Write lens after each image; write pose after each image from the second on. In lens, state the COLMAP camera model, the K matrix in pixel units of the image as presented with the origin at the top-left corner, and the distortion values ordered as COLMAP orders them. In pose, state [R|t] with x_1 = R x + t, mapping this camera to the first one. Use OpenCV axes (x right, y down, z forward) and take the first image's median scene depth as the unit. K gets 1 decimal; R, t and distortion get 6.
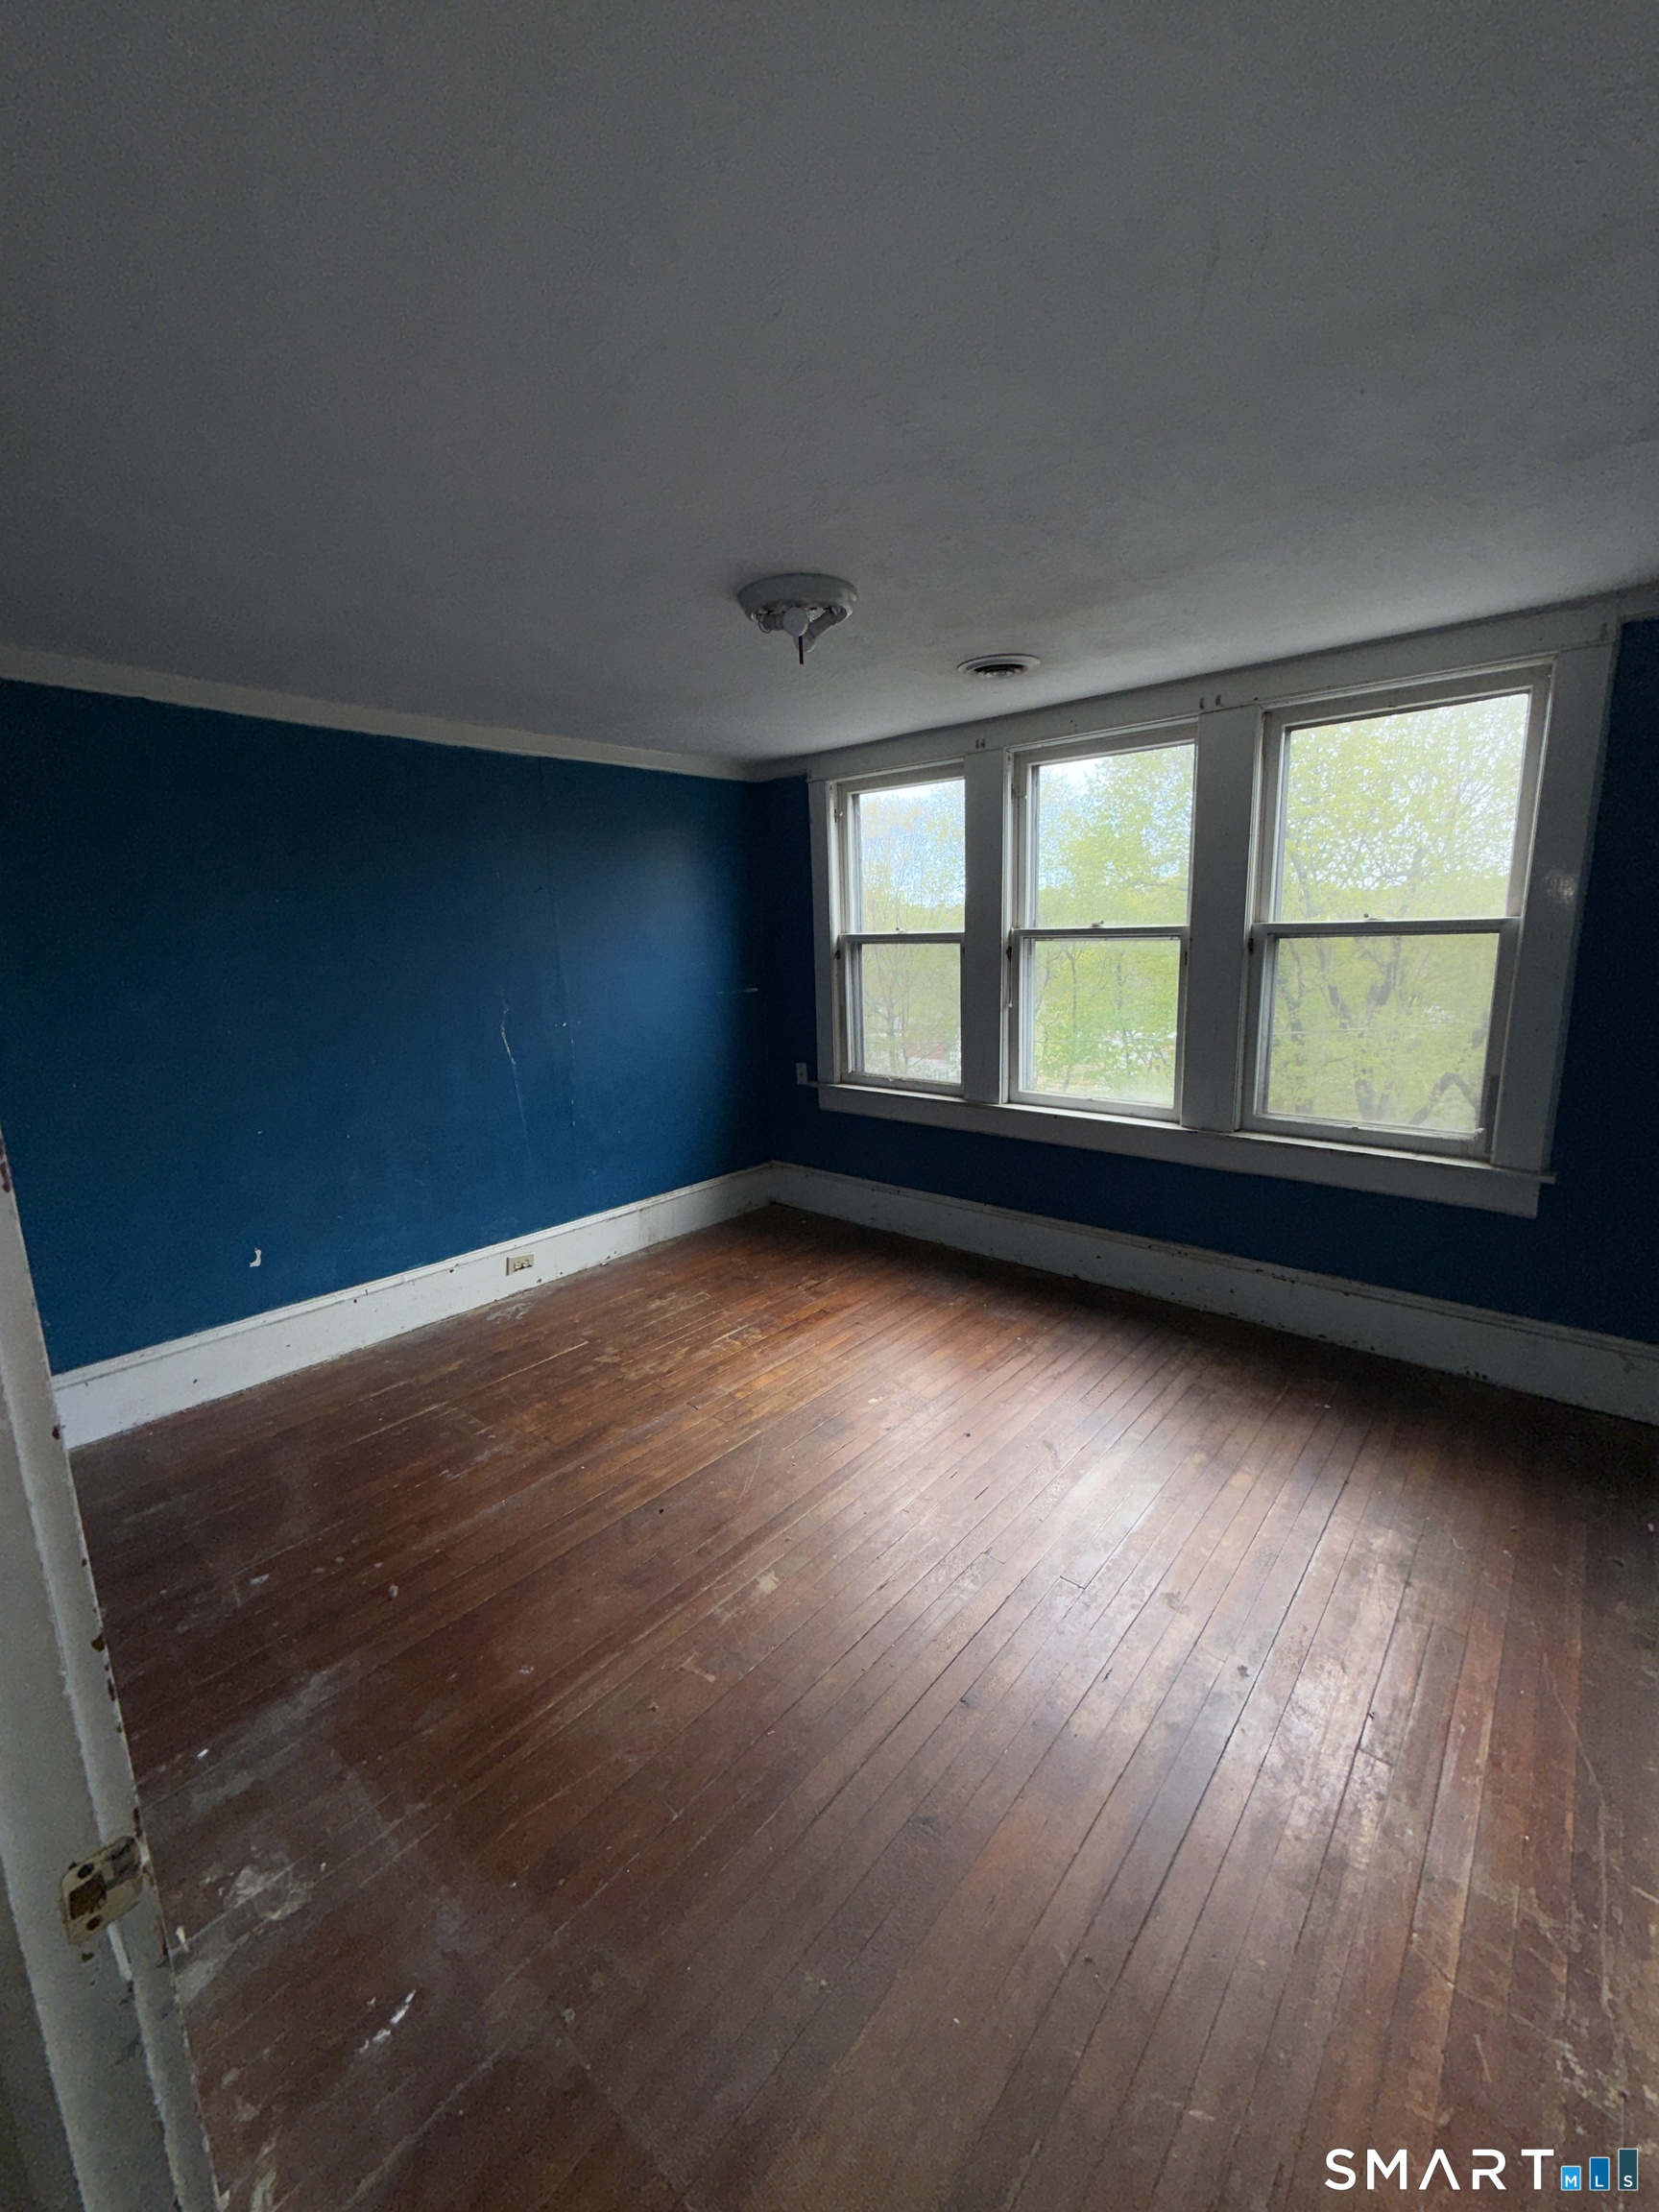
lens RADIAL K [[880.4, 0, 829.9], [0, 880.4, 1103.7], [0, 0, 1]] dist [-0.000520, -0.000081]
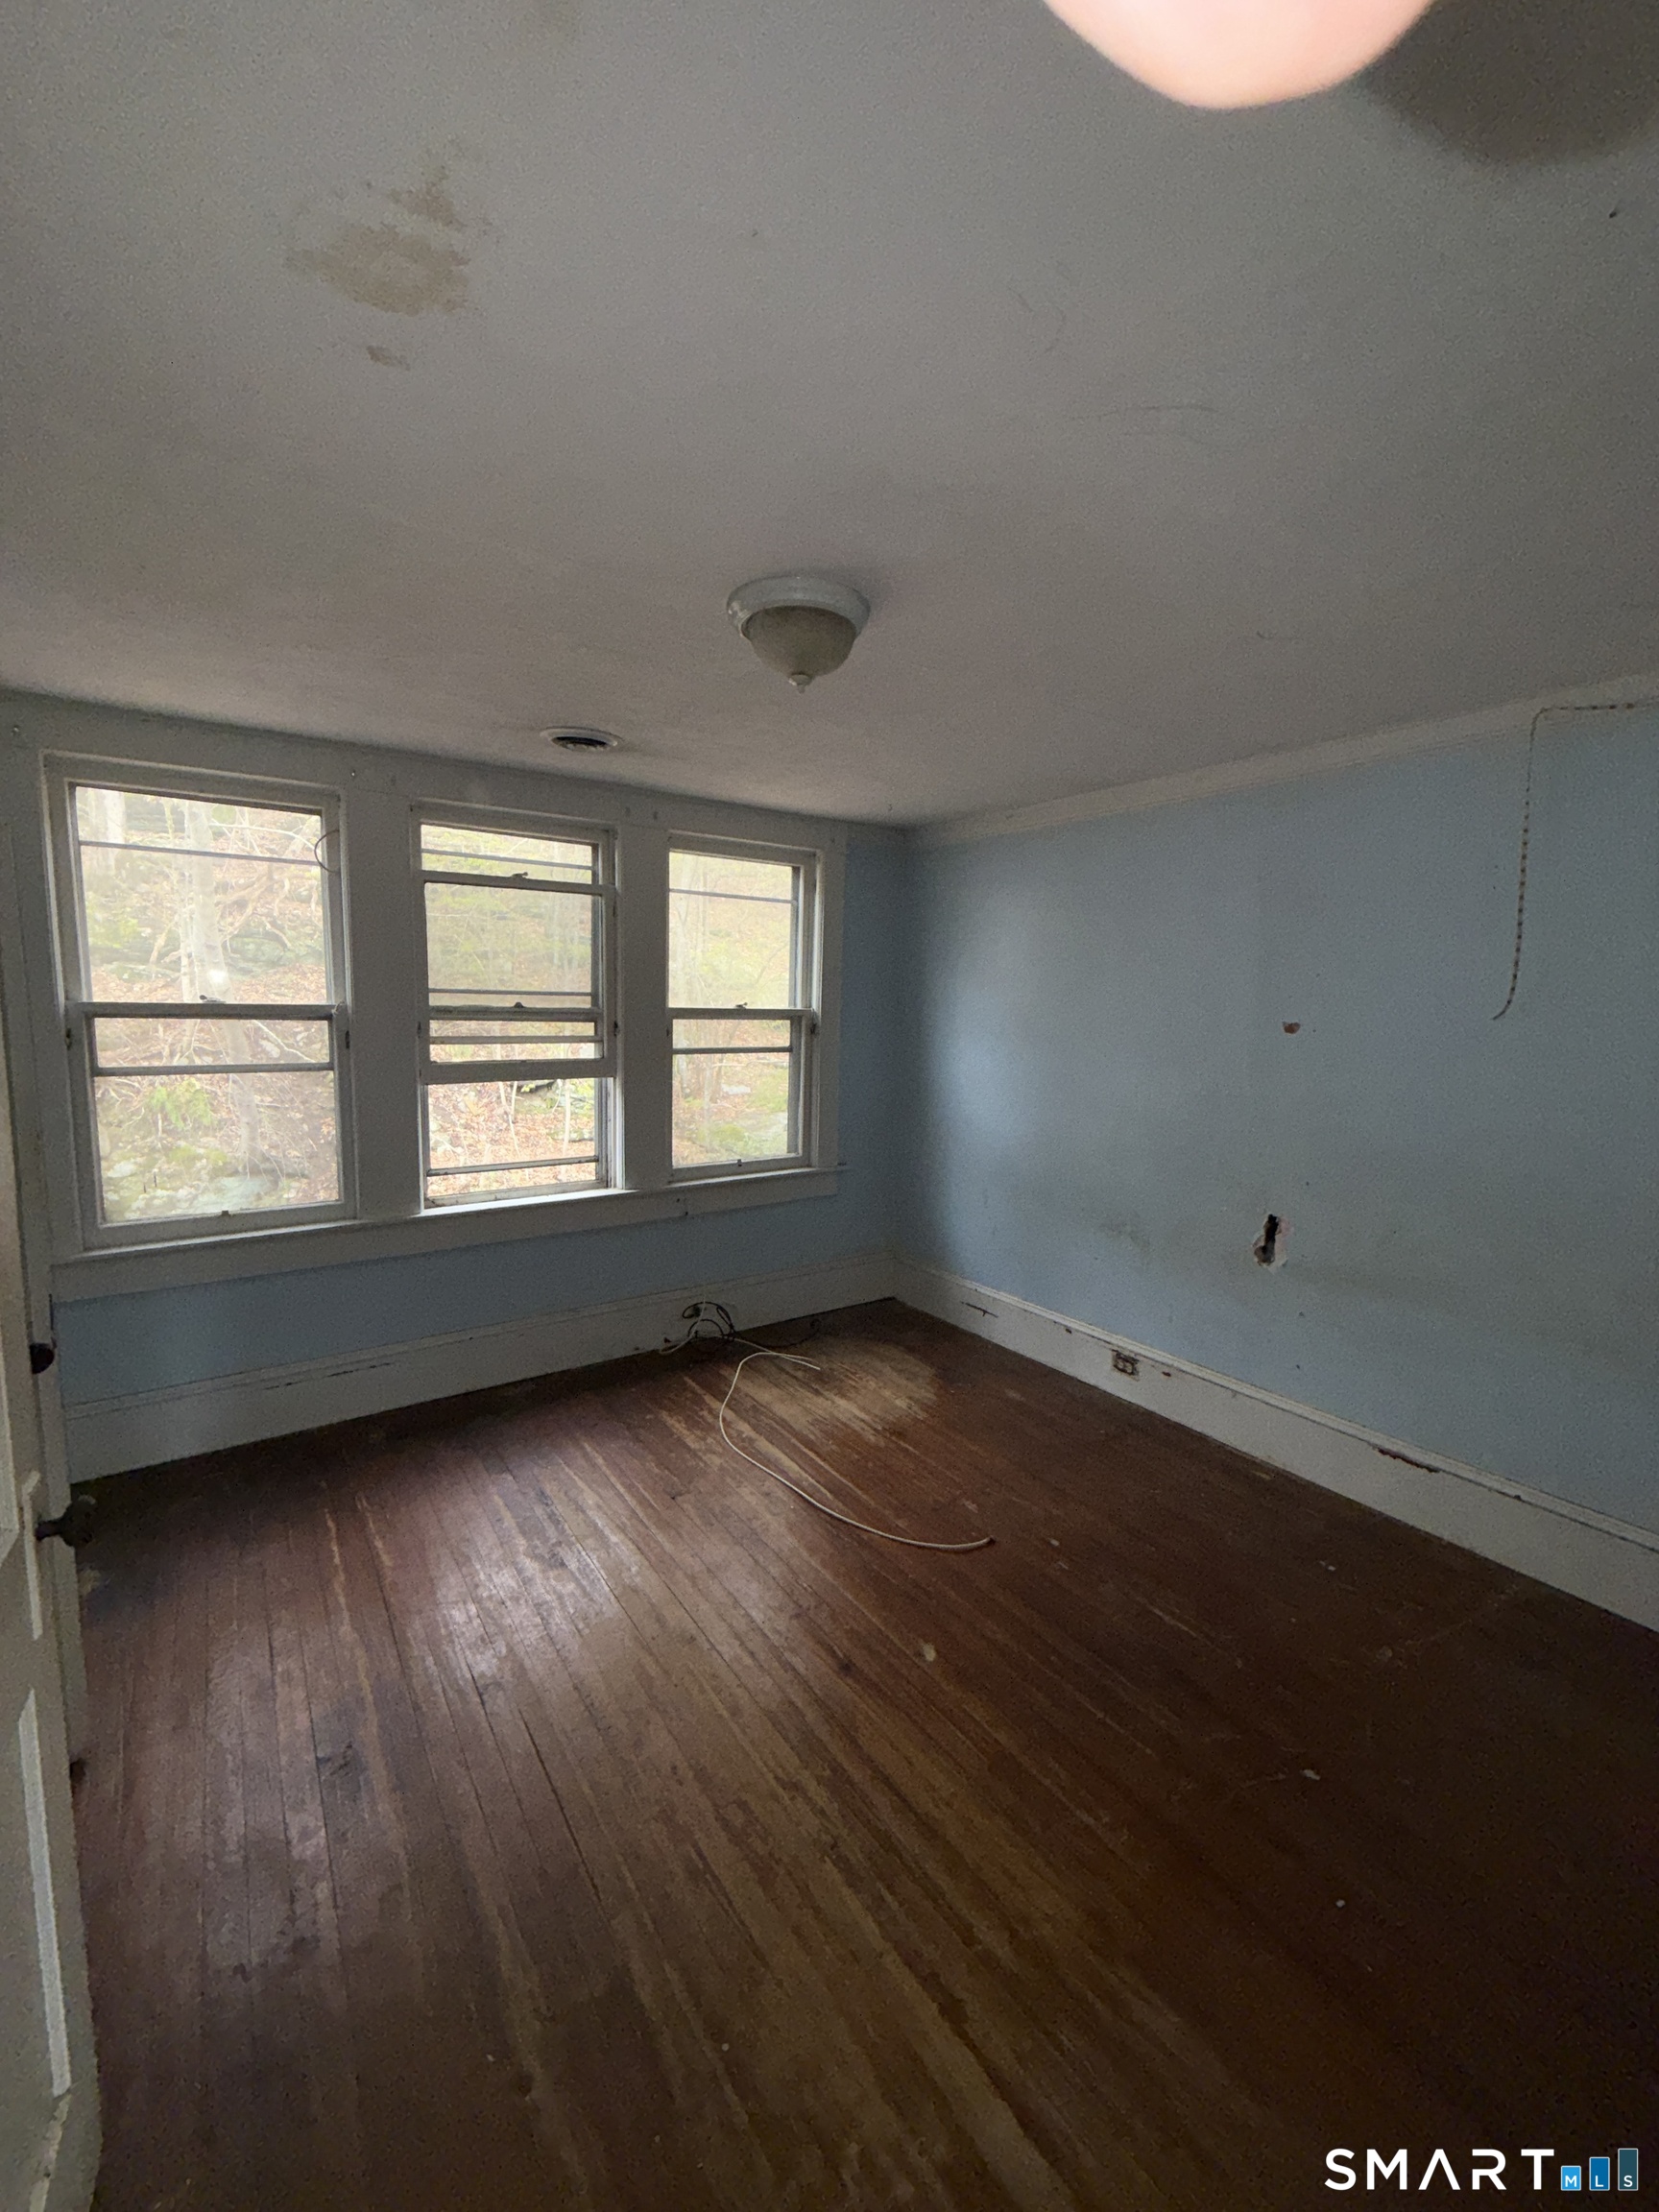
lens RADIAL K [[880.4, 0, 829.9], [0, 880.4, 1103.7], [0, 0, 1]] dist [-0.000520, -0.000081]
pose [[0.269817, -0.086202, 0.959046, -0.517806], [0.174179, 0.983924, 0.039435, -0.070902], [-0.947027, 0.156405, 0.280493, 0.407291]]
